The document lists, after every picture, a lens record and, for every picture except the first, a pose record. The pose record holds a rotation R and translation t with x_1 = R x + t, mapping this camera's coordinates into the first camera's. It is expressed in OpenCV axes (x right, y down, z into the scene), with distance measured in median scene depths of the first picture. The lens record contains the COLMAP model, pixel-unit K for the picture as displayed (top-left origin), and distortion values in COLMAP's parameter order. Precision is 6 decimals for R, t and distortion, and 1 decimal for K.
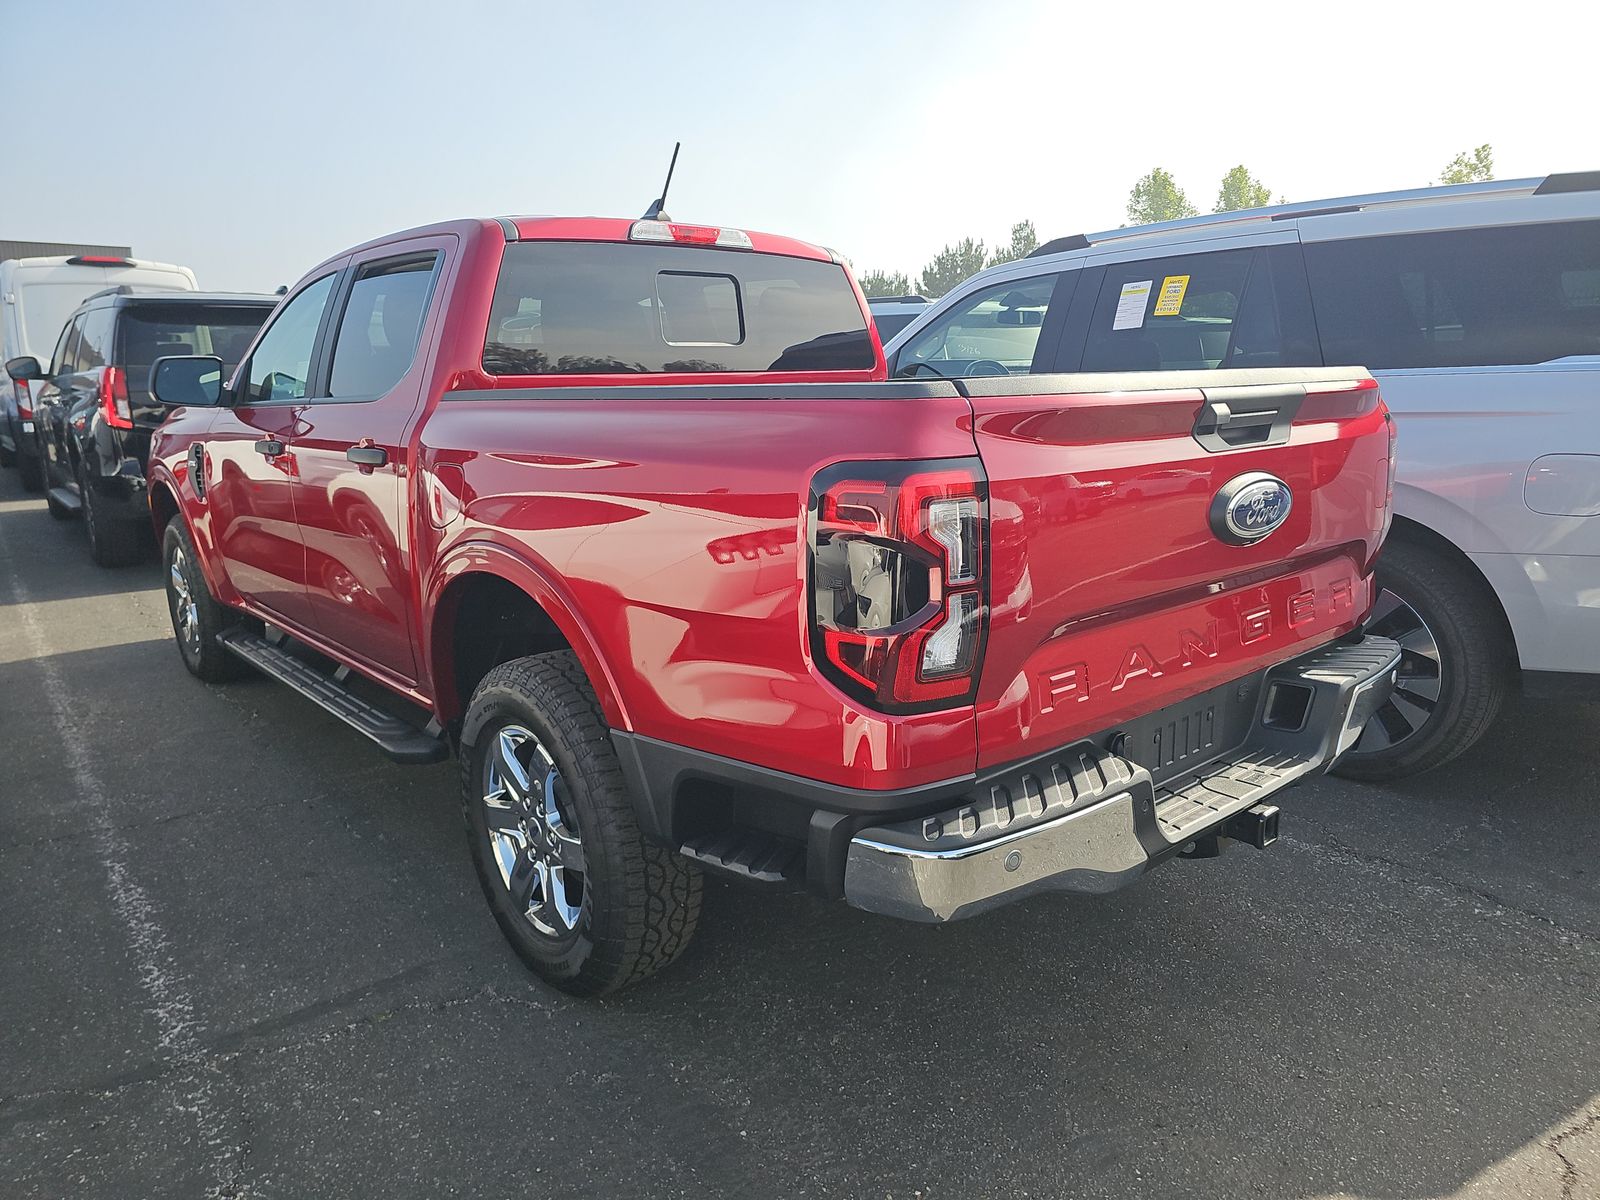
lens RADIAL K [[1076.2, 0, 800.0], [0, 1076.2, 600.0], [0, 0, 1]] dist [0.040162, 0.000386]
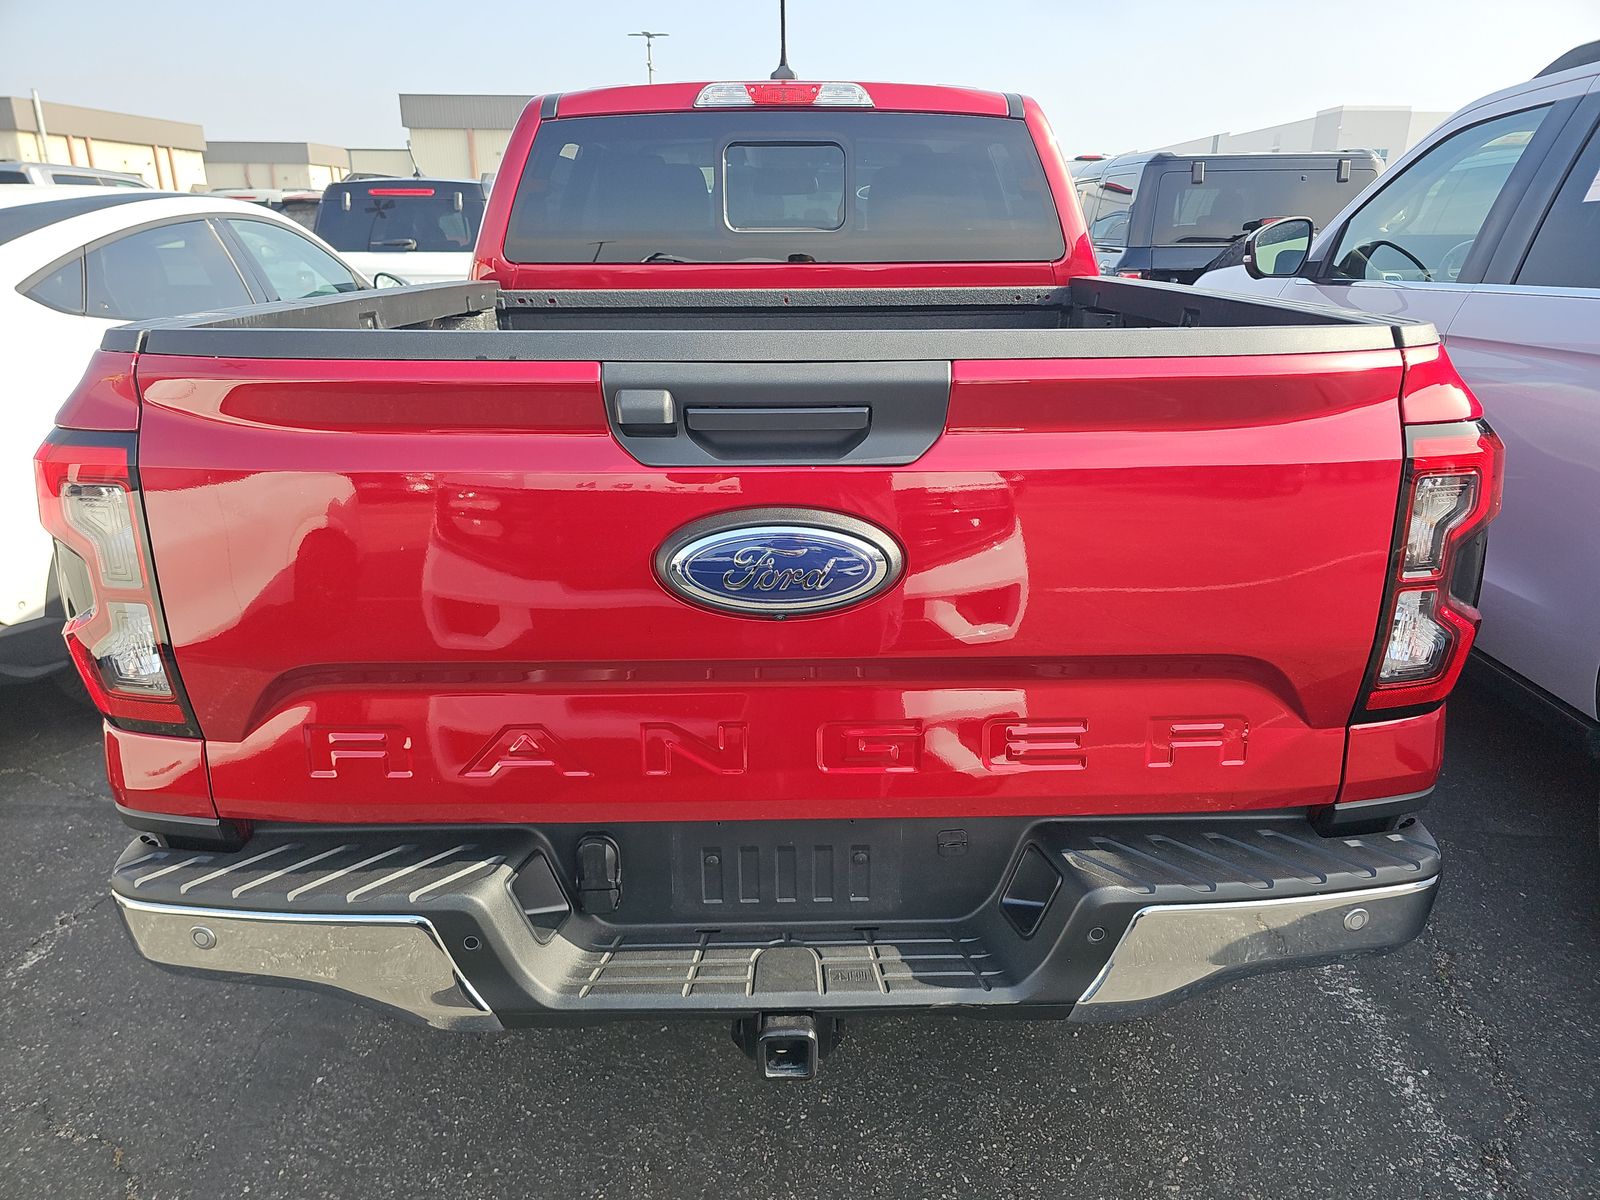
lens RADIAL K [[1076.2, 0, 800.0], [0, 1076.2, 600.0], [0, 0, 1]] dist [0.040162, 0.000386]
pose [[0.763246, 0.224037, -0.606022, 0.722336], [-0.144207, 0.973367, 0.178218, -0.157997], [0.629809, -0.048632, 0.775226, 0.490818]]
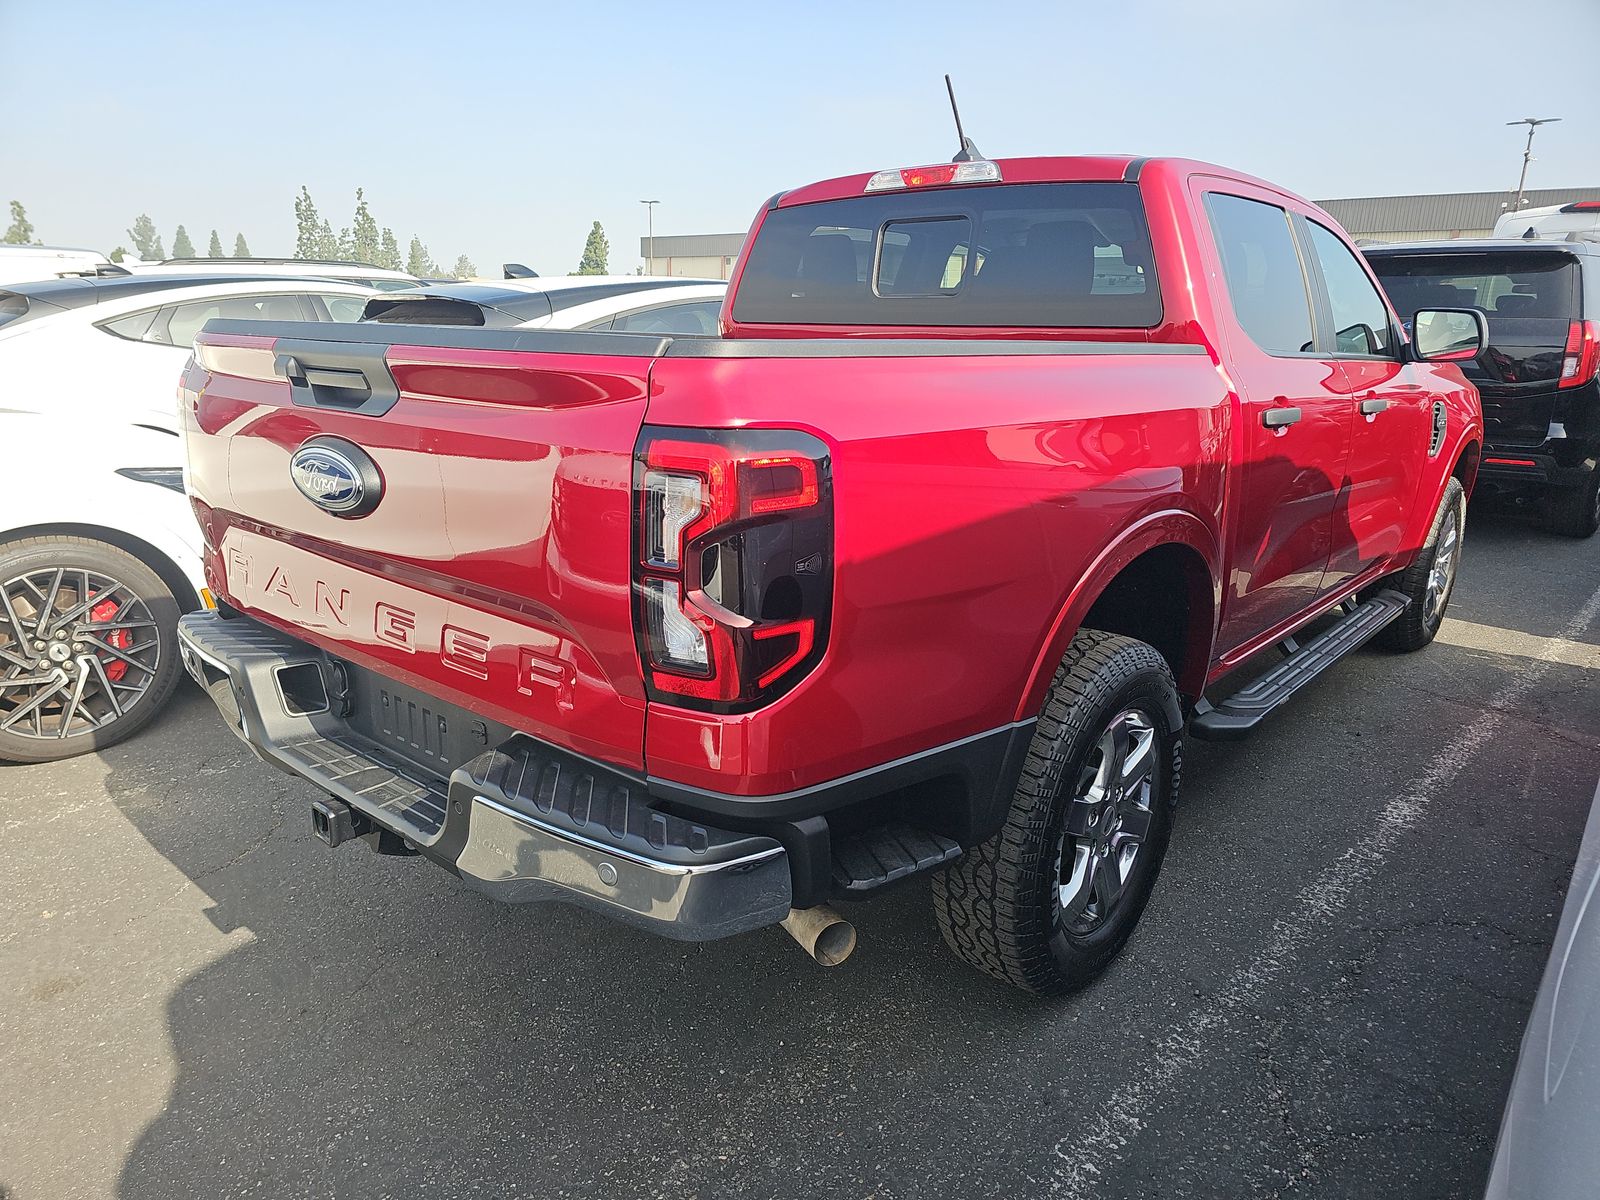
lens RADIAL K [[1056.0, 0, 800.0], [0, 1056.0, 600.0], [0, 0, 1]] dist [0.082285, -0.069069]
pose [[0.137358, 0.267803, -0.953632, 1.217264], [-0.229500, 0.945164, 0.232369, -0.256130], [0.963568, 0.186941, 0.191286, 1.101328]]
